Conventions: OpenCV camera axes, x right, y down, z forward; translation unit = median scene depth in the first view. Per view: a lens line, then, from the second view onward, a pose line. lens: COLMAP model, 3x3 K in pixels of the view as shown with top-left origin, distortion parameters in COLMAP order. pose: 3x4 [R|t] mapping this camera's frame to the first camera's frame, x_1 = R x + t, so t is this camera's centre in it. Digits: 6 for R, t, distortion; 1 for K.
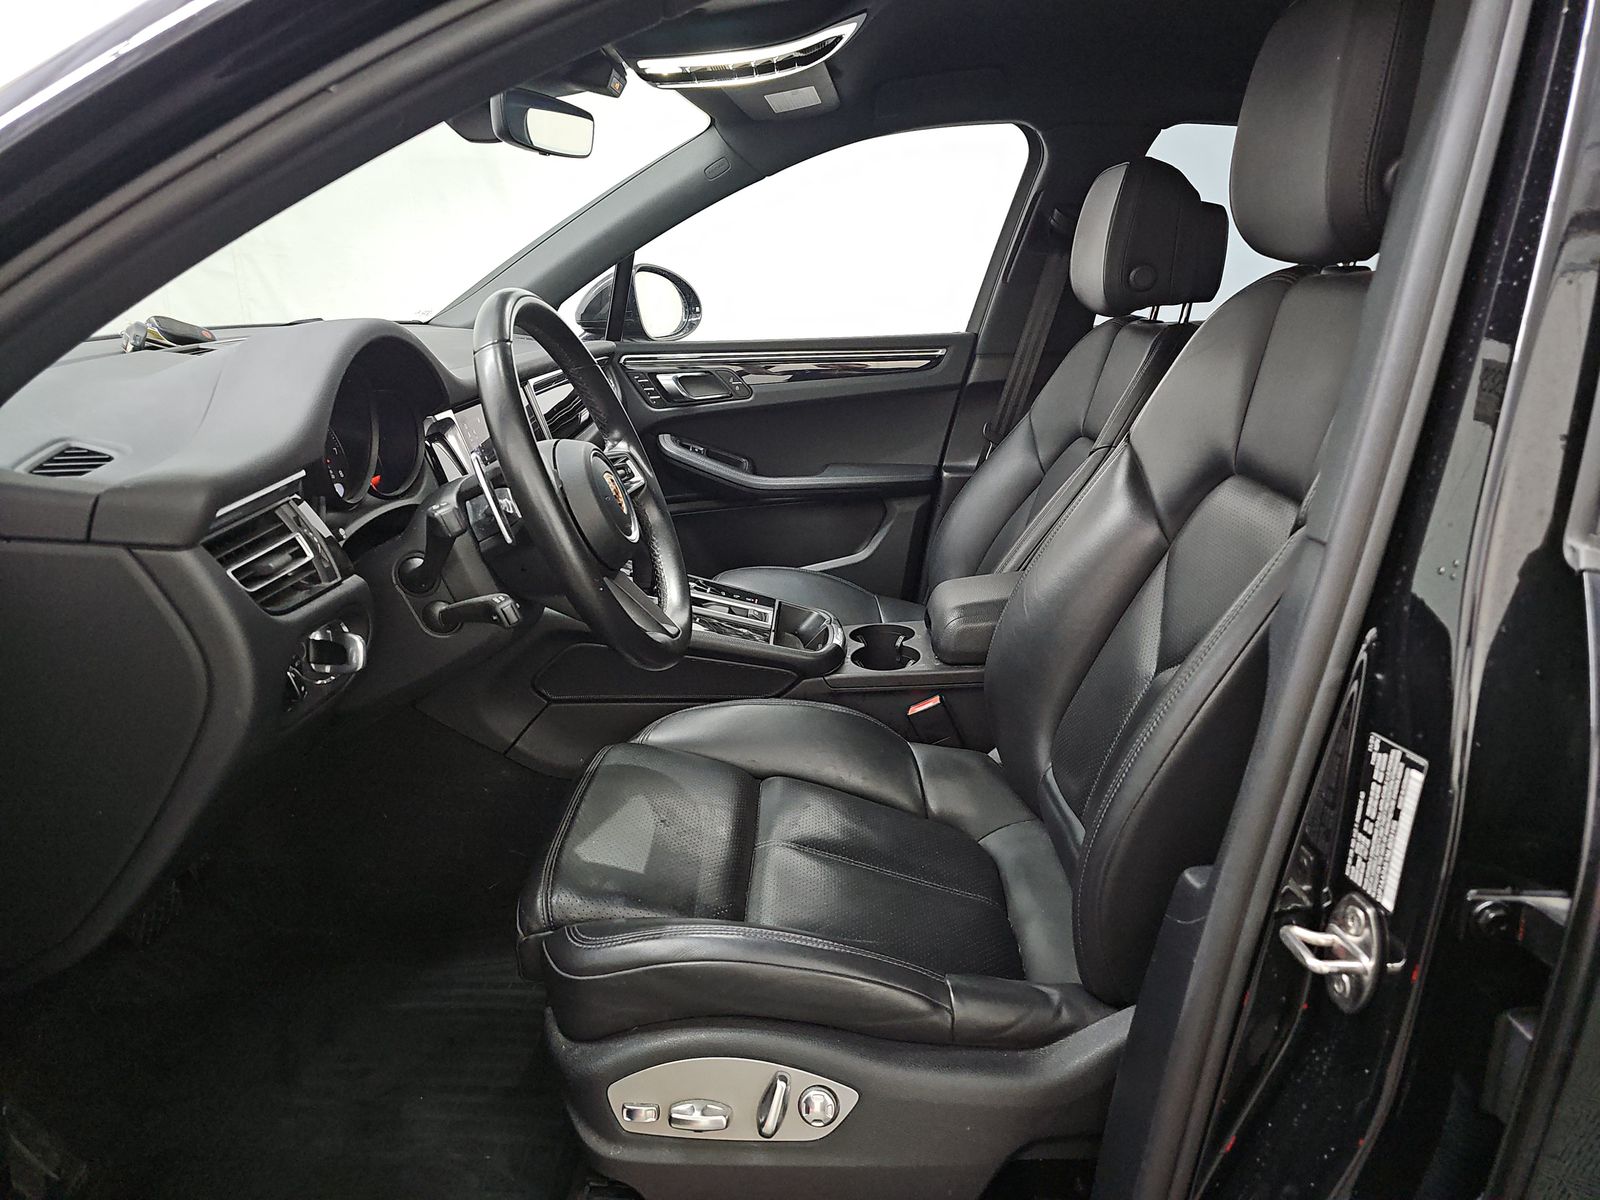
lens RADIAL K [[1059.4, 0, 803.3], [0, 1059.4, 598.2], [0, 0, 1]] dist [0.028653, -0.031255]
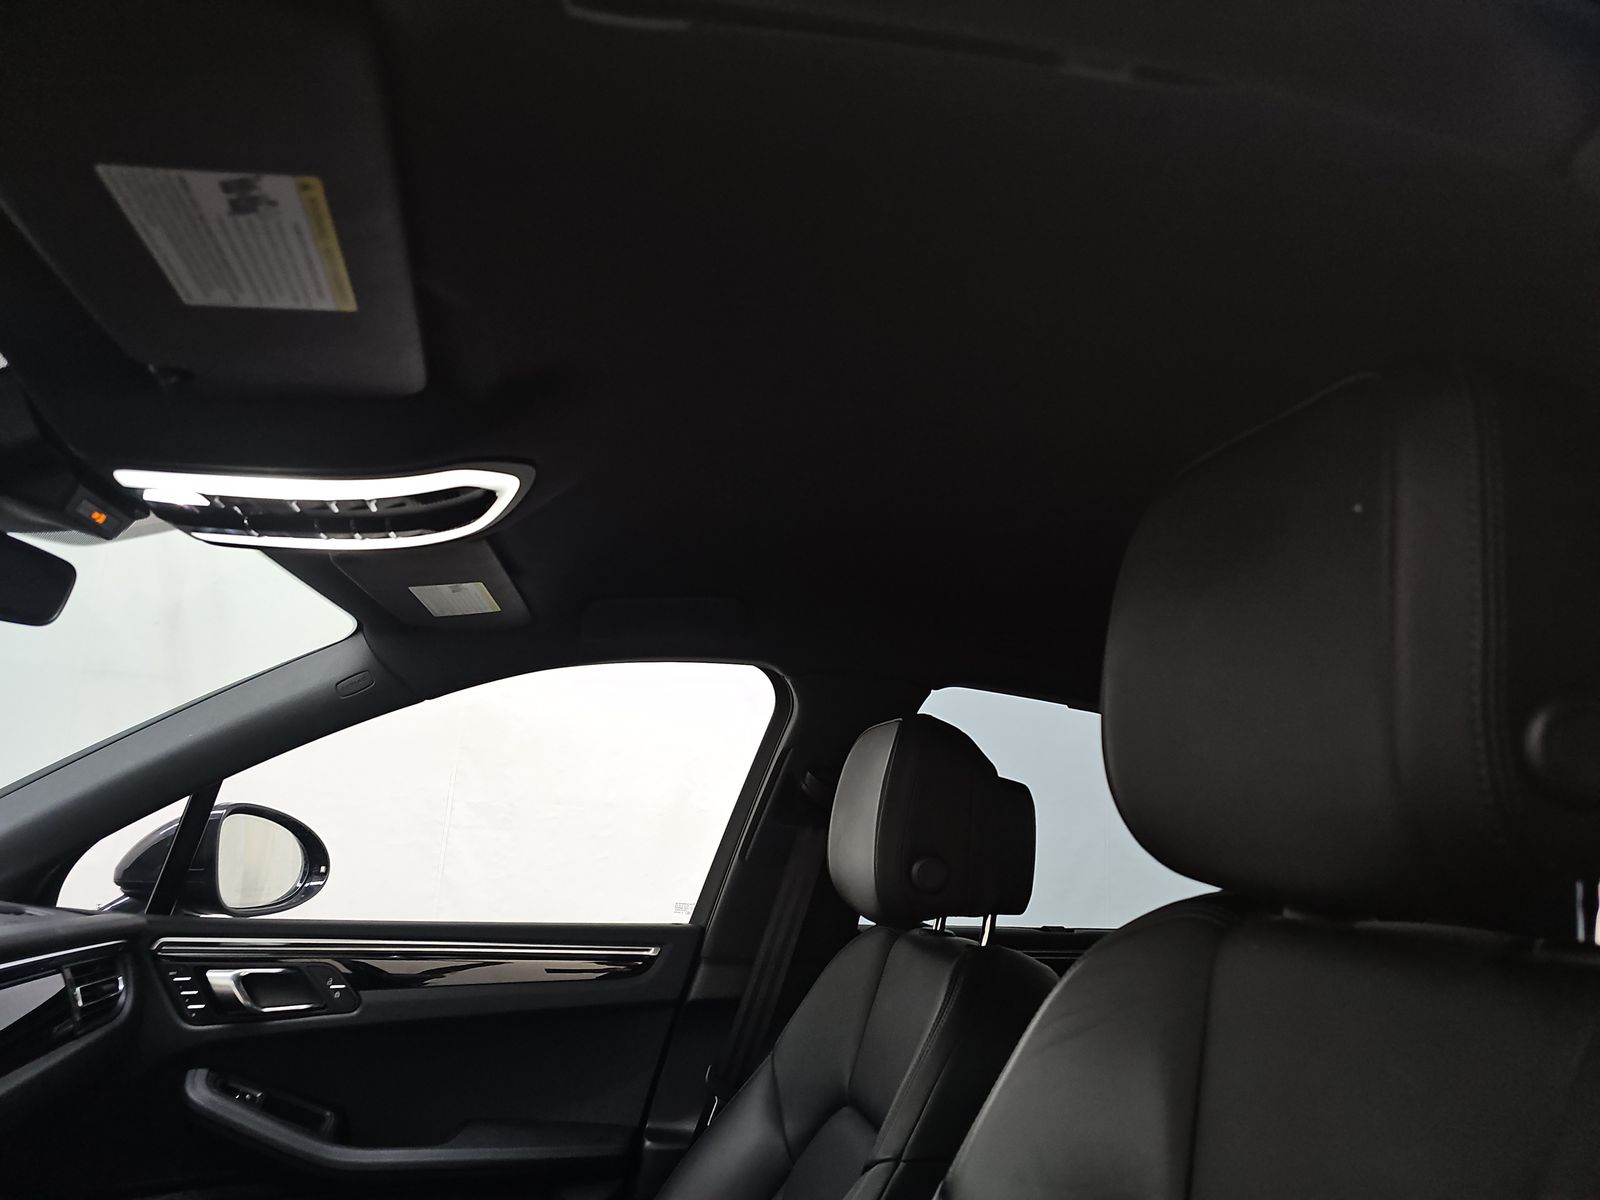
lens RADIAL K [[1059.4, 0, 804.2], [0, 1059.4, 595.8], [0, 0, 1]] dist [0.028653, -0.031255]
pose [[0.974101, 0.110852, 0.197074, 0.062600], [0.000631, 0.870245, -0.492618, -0.089889], [-0.226110, 0.479984, 0.847637, 0.262082]]
